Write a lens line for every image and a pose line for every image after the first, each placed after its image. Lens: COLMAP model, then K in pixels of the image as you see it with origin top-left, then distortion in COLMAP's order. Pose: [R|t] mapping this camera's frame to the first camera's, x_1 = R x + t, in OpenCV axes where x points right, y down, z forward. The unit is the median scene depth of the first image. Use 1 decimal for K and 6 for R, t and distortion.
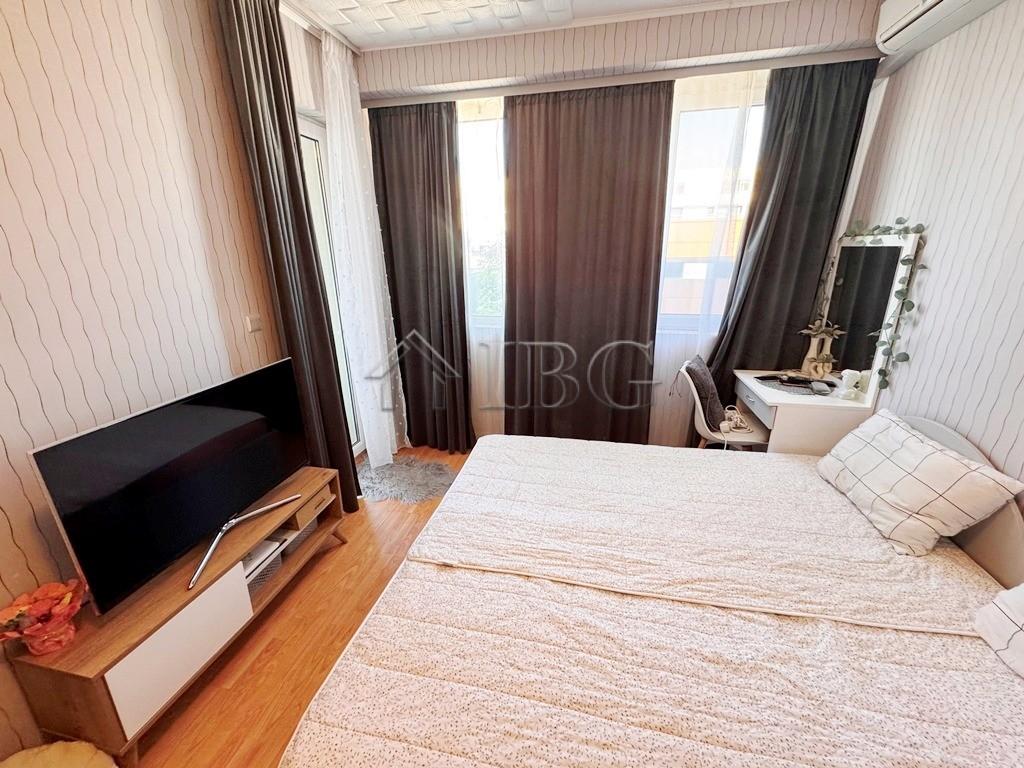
lens RADIAL K [[409.0, 0, 511.9], [0, 409.0, 384.9], [0, 0, 1]] dist [-0.002718, 0.000159]
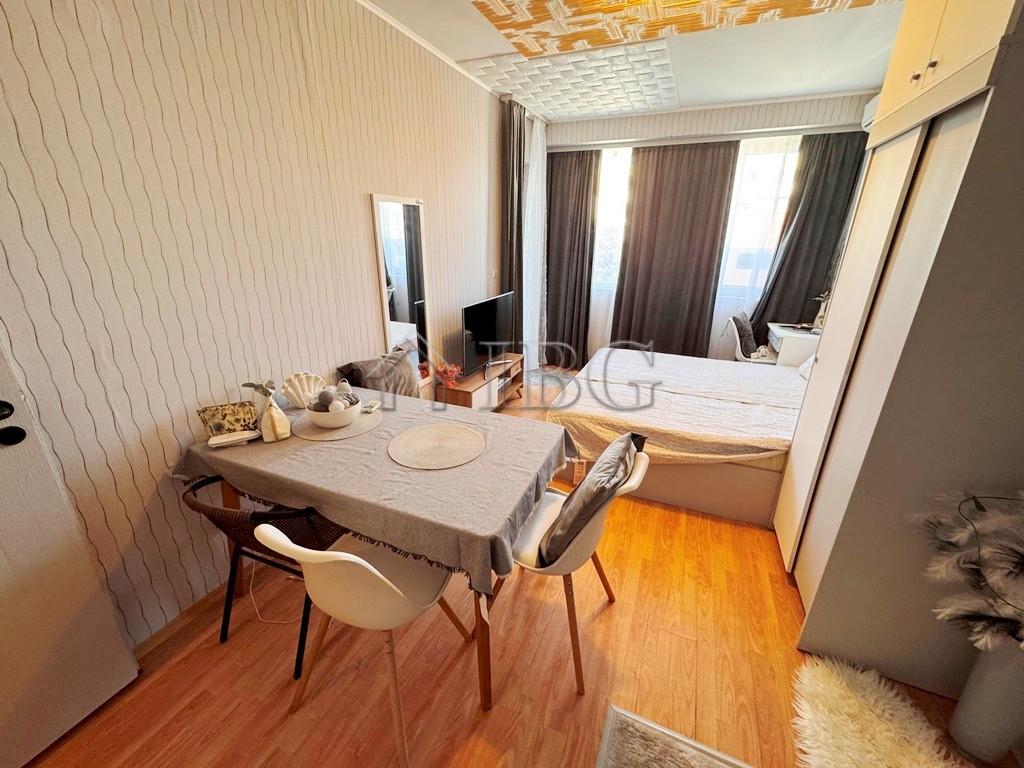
lens RADIAL K [[409.0, 0, 511.6], [0, 409.0, 383.6], [0, 0, 1]] dist [-0.002718, 0.000159]
pose [[0.979988, 0.091470, -0.176794, -0.121043], [-0.085933, 0.995547, 0.038742, 0.236971], [0.179551, -0.022774, 0.983485, -0.764192]]
